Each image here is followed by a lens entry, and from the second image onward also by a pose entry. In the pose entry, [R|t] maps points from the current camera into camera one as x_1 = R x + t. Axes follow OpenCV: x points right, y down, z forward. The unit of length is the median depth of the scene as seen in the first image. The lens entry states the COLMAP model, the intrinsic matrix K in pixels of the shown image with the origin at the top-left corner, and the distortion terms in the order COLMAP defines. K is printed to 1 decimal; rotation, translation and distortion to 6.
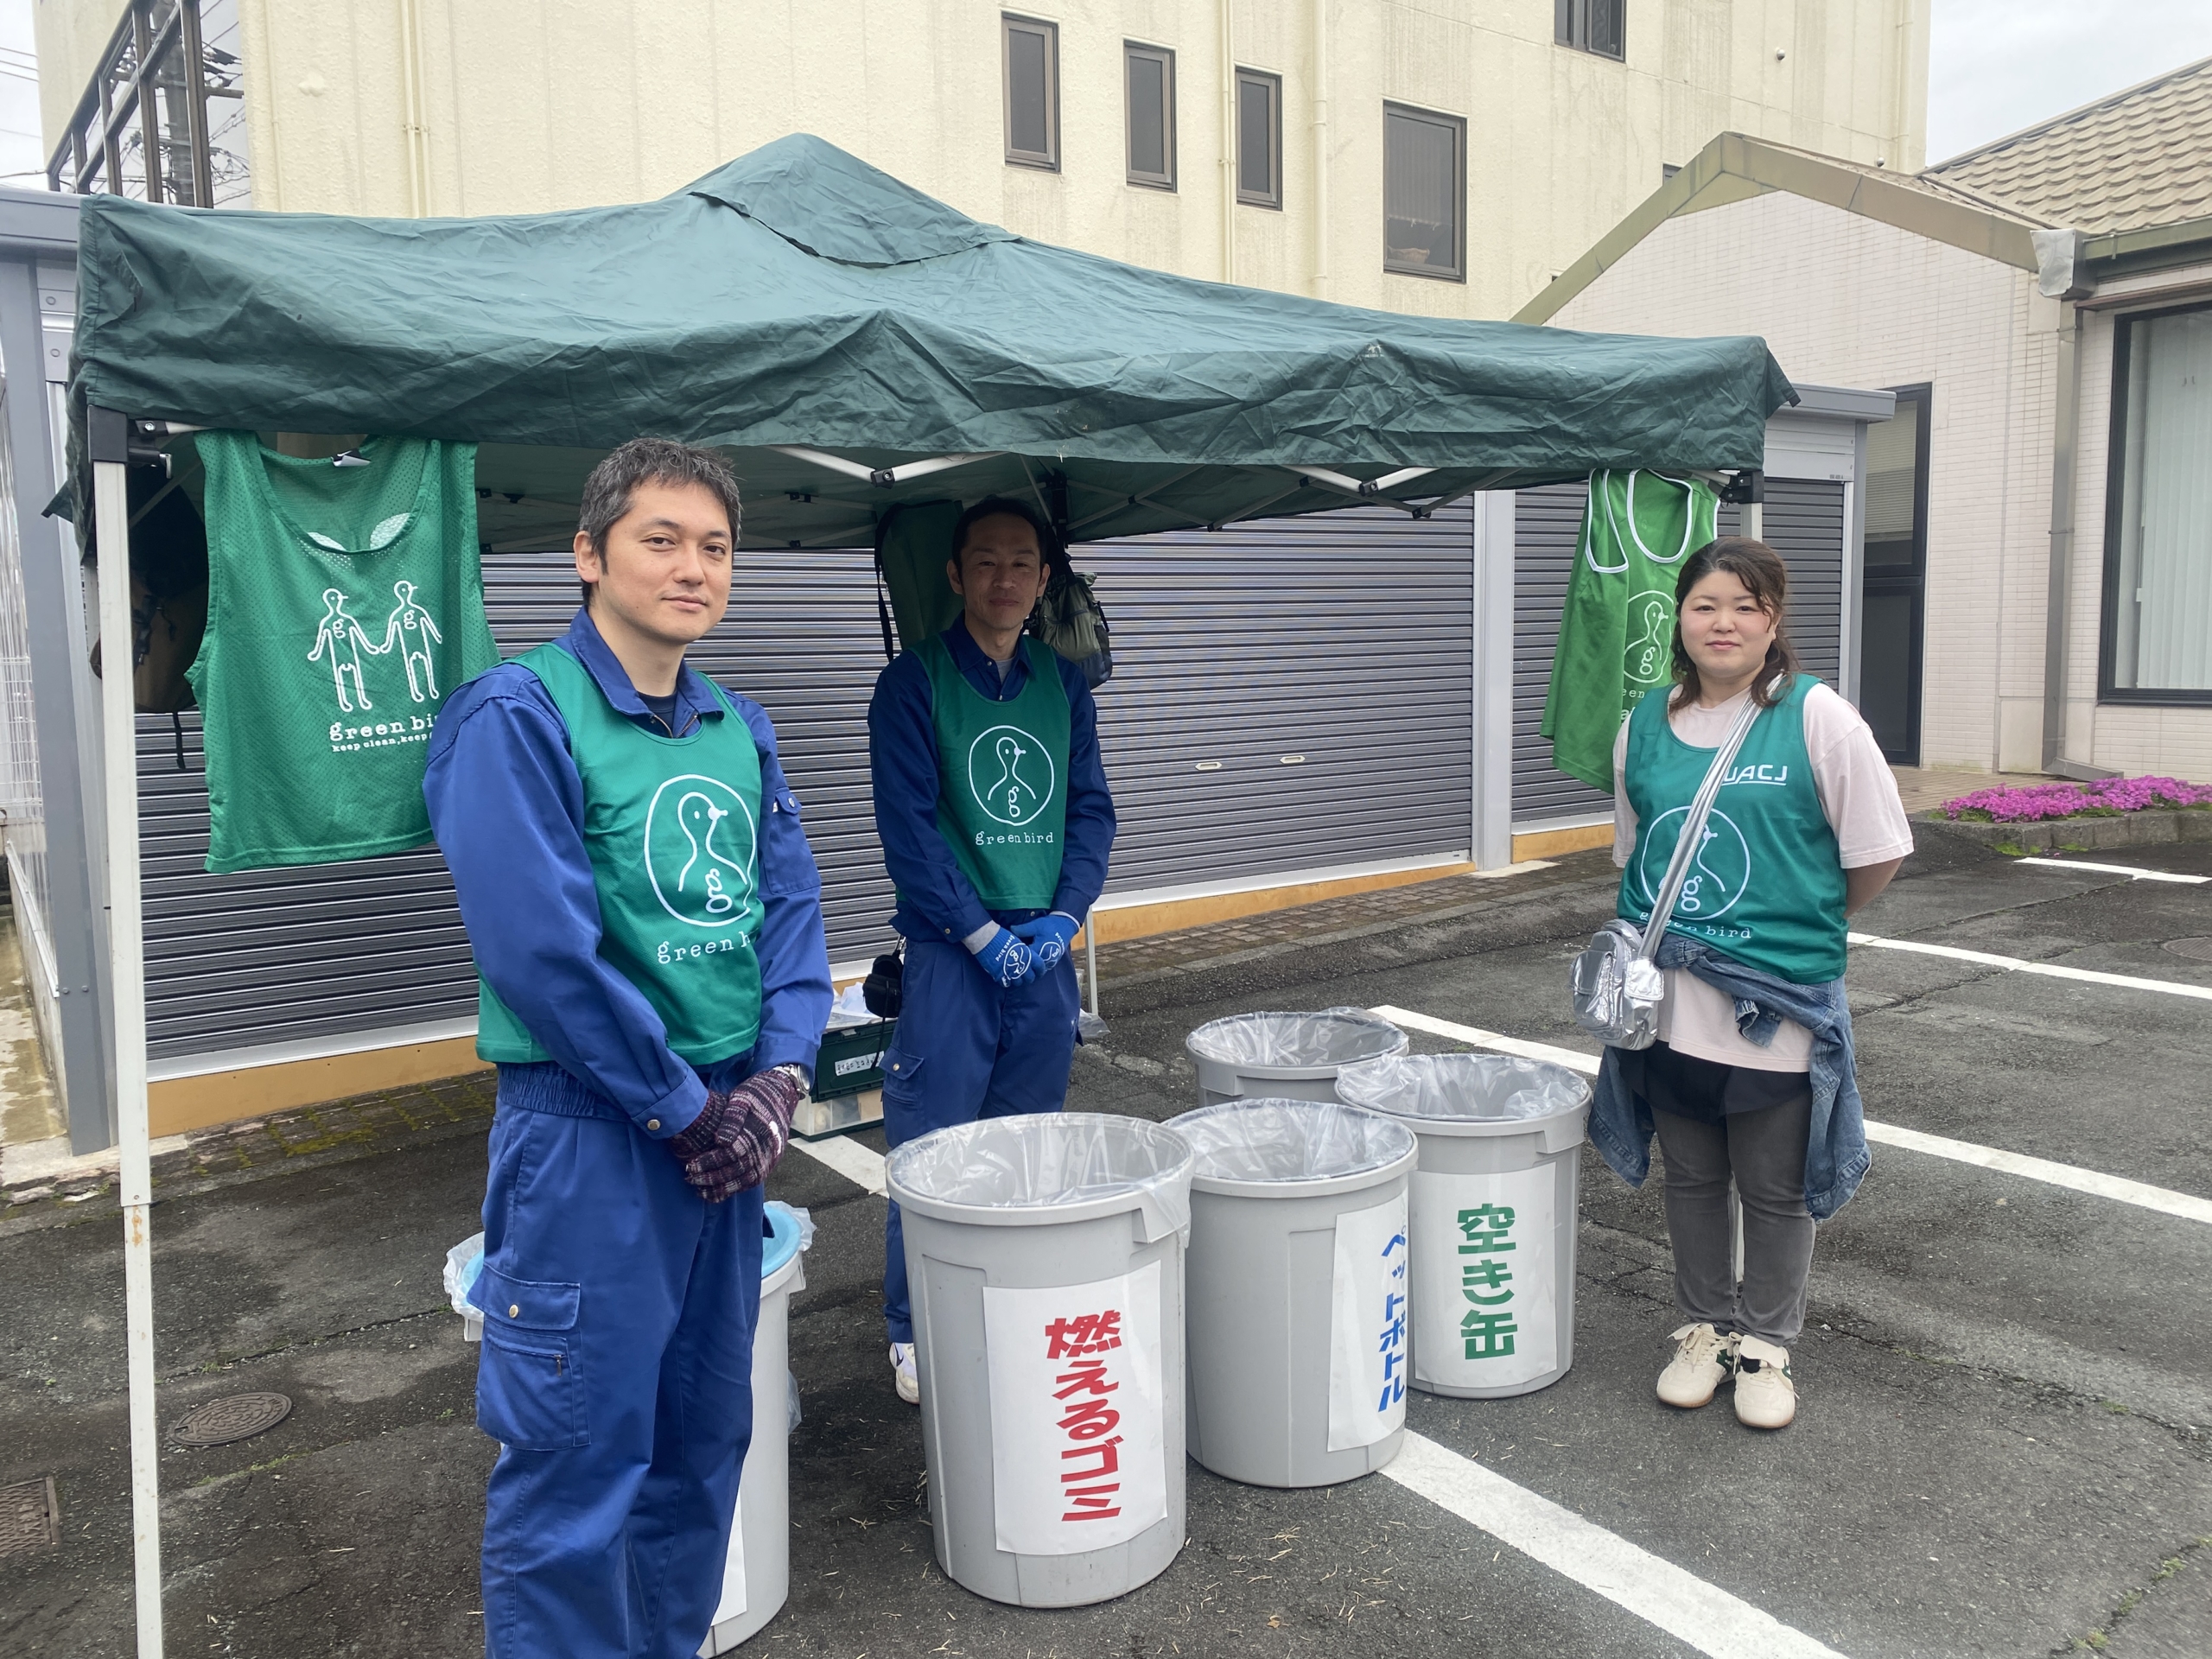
lens RADIAL K [[1693.8, 0, 1112.7], [0, 1693.8, 844.4], [0, 0, 1]] dist [0.016650, -0.009747]
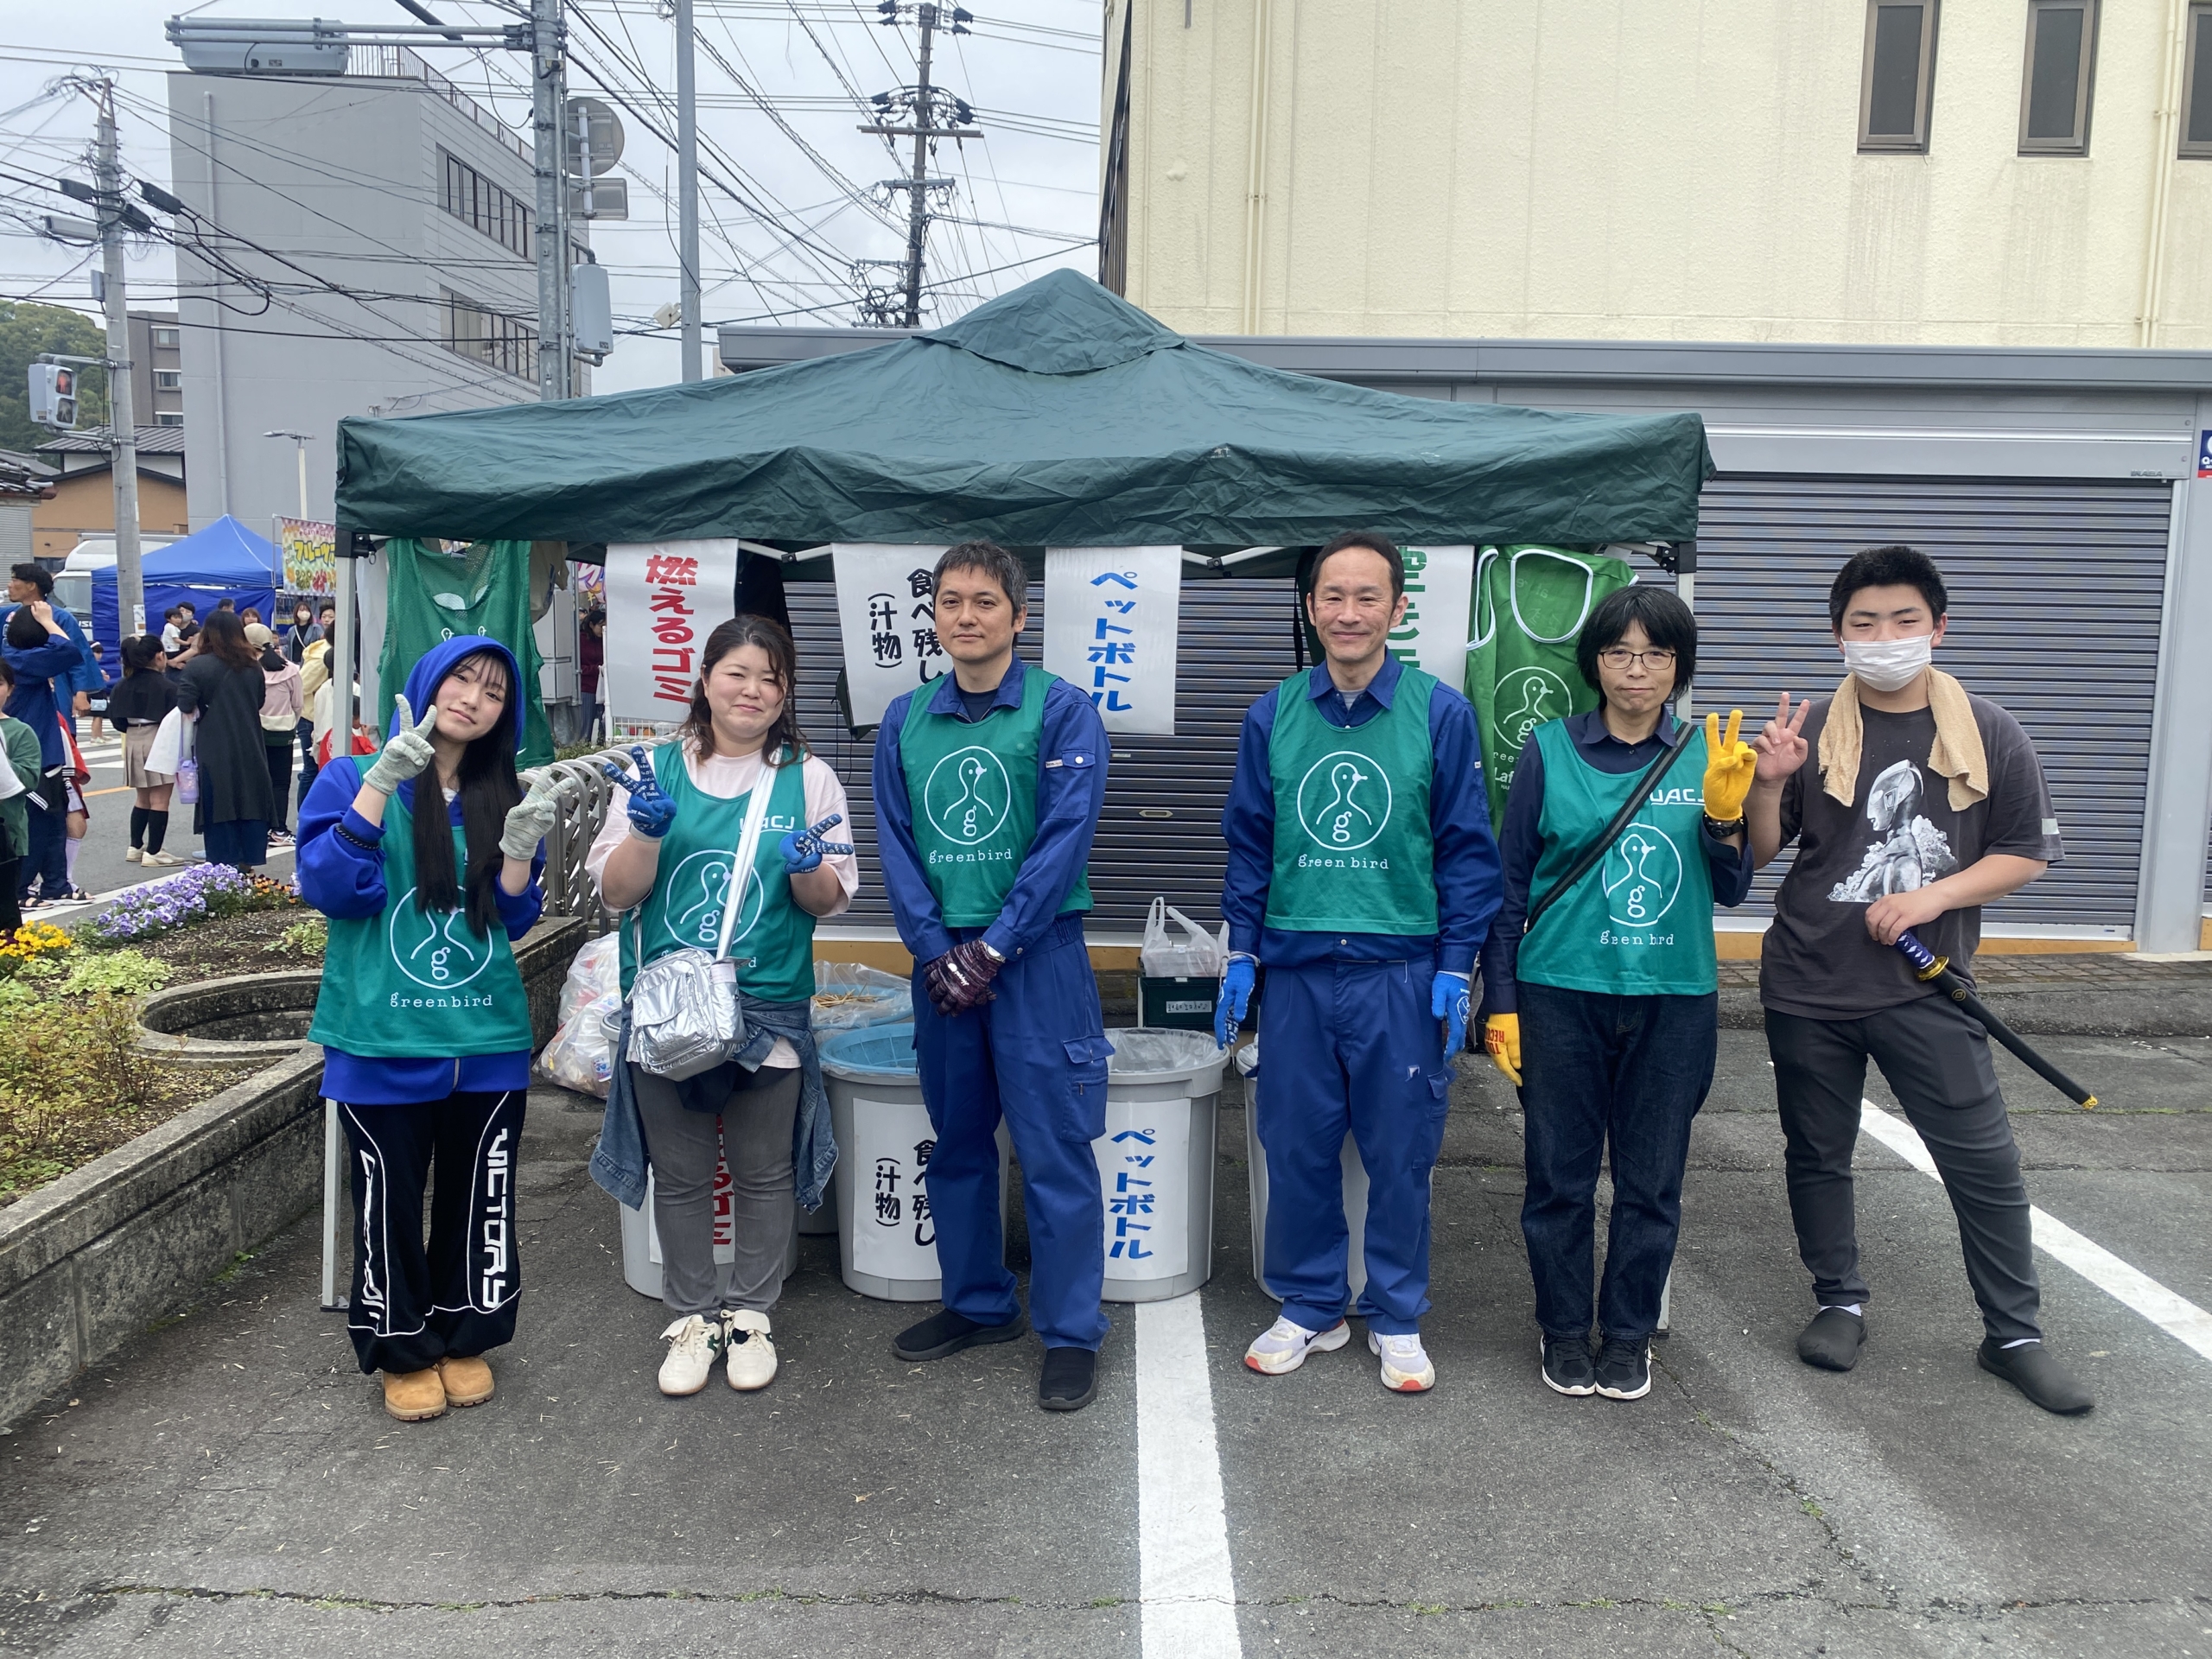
lens RADIAL K [[1900.5, 0, 1355.2], [0, 1900.5, 851.9], [0, 0, 1]] dist [0.152709, -0.316956]
pose [[0.815693, 0.105903, -0.568708, 1.035362], [-0.105936, 0.993821, 0.033124, -0.057172], [0.568702, 0.033228, 0.821872, -0.078301]]
